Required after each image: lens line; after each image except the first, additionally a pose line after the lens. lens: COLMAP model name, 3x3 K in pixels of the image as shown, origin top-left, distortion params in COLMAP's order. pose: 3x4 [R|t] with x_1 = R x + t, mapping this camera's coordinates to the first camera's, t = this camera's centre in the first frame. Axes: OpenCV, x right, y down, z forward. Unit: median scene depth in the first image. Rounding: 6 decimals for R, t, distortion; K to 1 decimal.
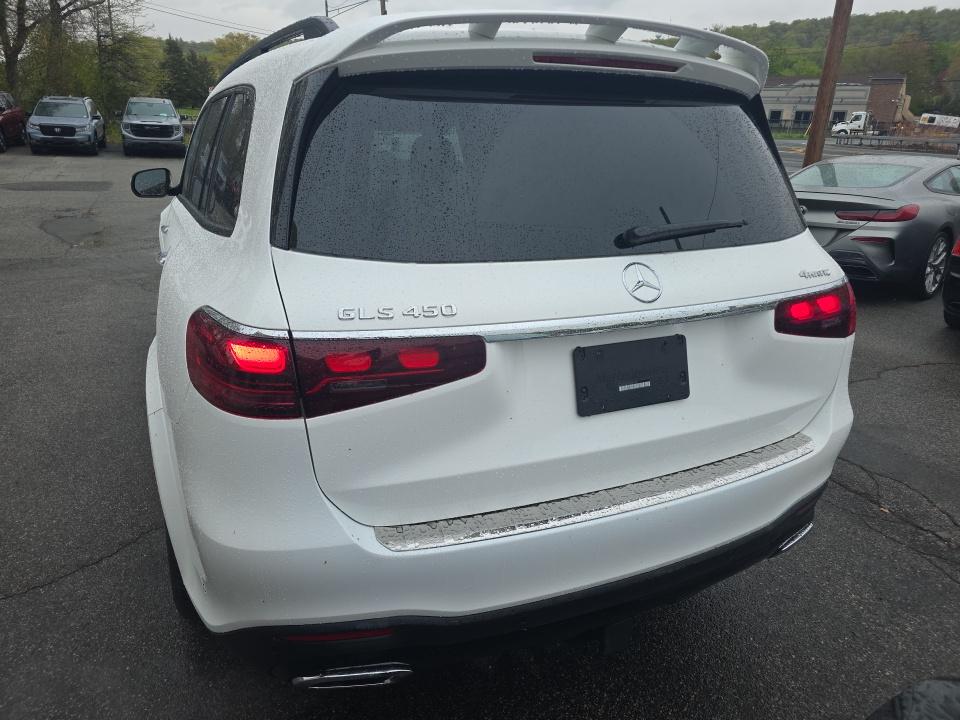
lens RADIAL K [[643.3, 0, 480.0], [0, 643.3, 360.0], [0, 0, 1]] dist [0.055334, -0.050043]
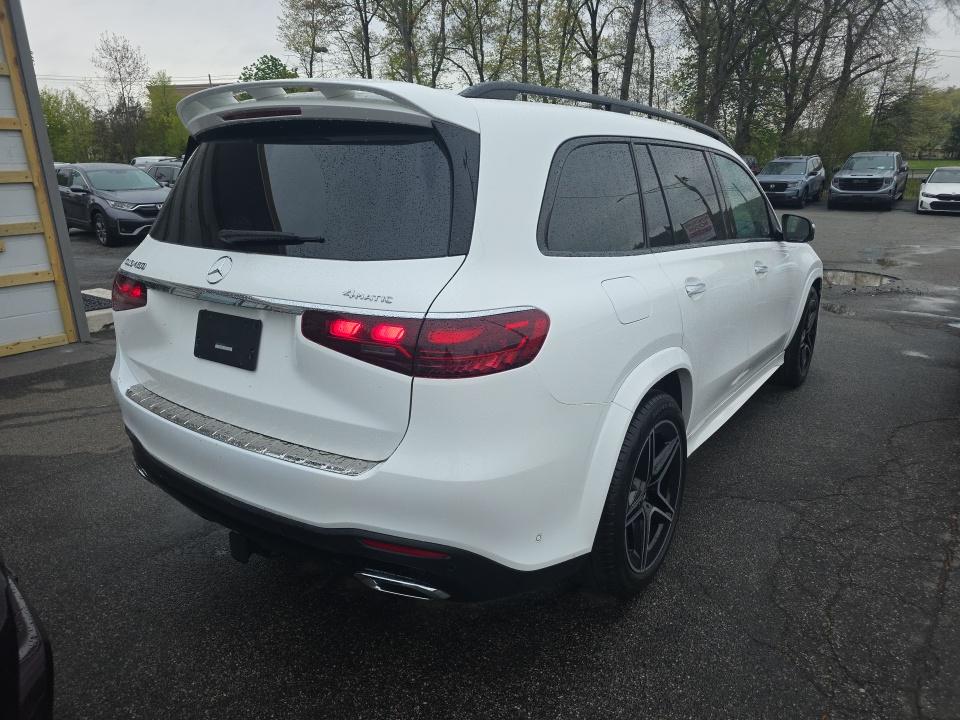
lens RADIAL K [[643.3, 0, 480.0], [0, 643.3, 360.0], [0, 0, 1]] dist [0.055334, -0.050043]
pose [[0.494344, 0.205883, -0.844533, 1.684436], [-0.271906, 0.959418, 0.074731, -0.184759], [0.825646, 0.192691, 0.530263, 0.739607]]
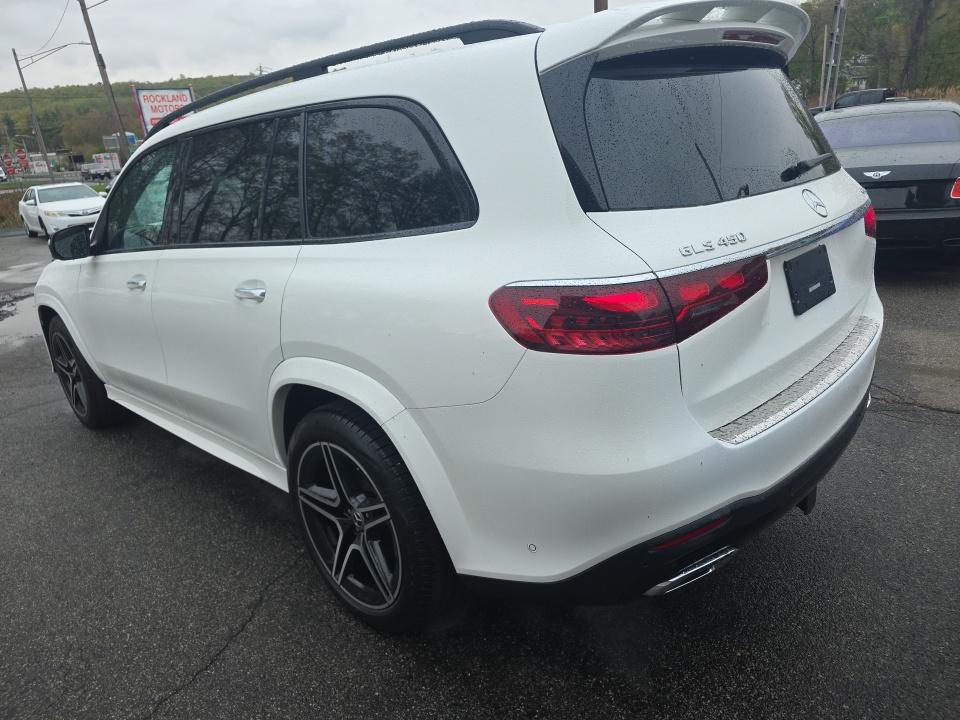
lens RADIAL K [[631.9, 0, 526.6], [0, 631.9, 364.1], [0, 0, 1]] dist [0.028458, -0.000784]
pose [[0.921978, -0.224220, 0.315724, -0.726397], [0.230076, 0.972985, 0.019123, 0.034082], [-0.311482, 0.055010, 0.948658, -0.006704]]
